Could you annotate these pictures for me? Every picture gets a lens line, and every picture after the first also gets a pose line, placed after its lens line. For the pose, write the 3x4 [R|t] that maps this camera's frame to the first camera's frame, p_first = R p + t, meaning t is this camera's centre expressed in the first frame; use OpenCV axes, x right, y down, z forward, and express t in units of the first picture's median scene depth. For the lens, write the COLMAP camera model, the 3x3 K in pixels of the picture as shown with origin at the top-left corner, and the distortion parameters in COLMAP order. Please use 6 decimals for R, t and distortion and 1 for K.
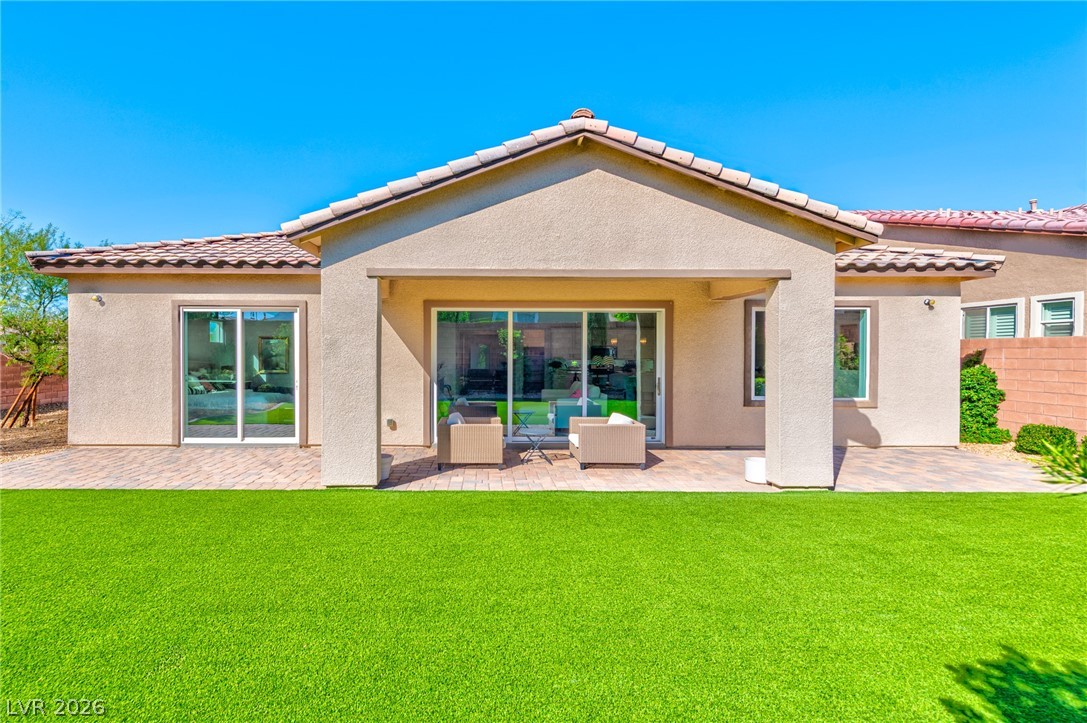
lens RADIAL K [[440.0, 0, 543.5], [0, 440.0, 359.1], [0, 0, 1]] dist [0.000003, 0.000010]
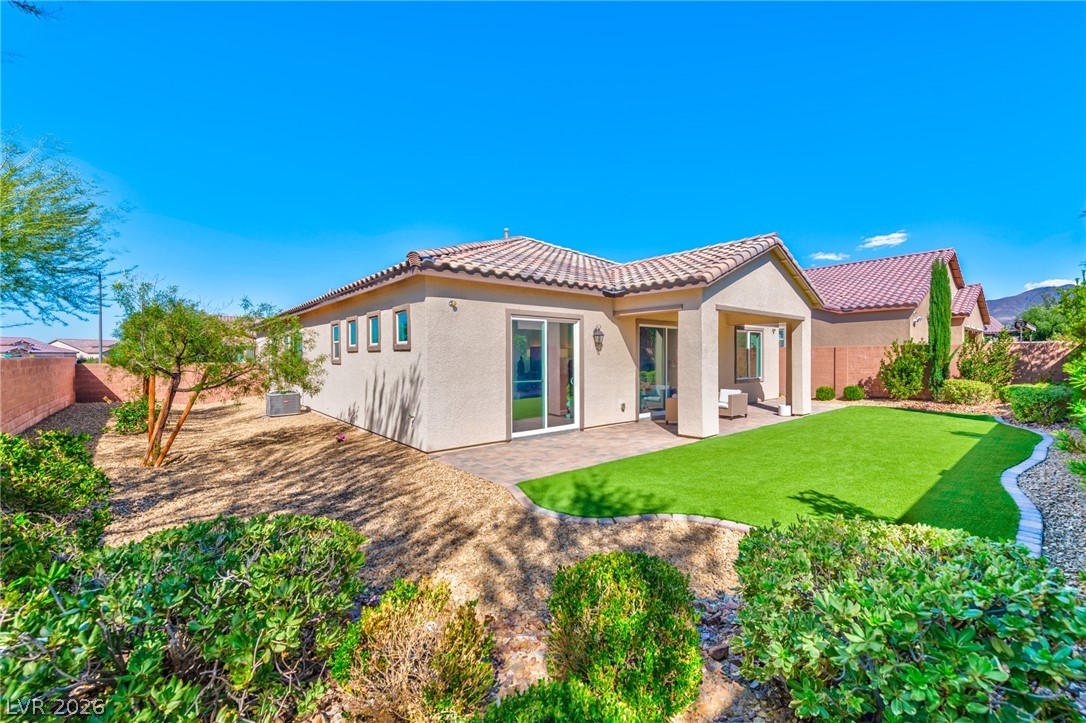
lens RADIAL K [[439.8, 0, 543.0], [0, 439.8, 359.5], [0, 0, 1]] dist [0.002461, 0.000537]
pose [[0.771489, -0.013398, 0.636102, -1.459875], [0.010014, 0.999910, 0.008914, -0.016790], [-0.636164, -0.000507, 0.771554, 0.091456]]
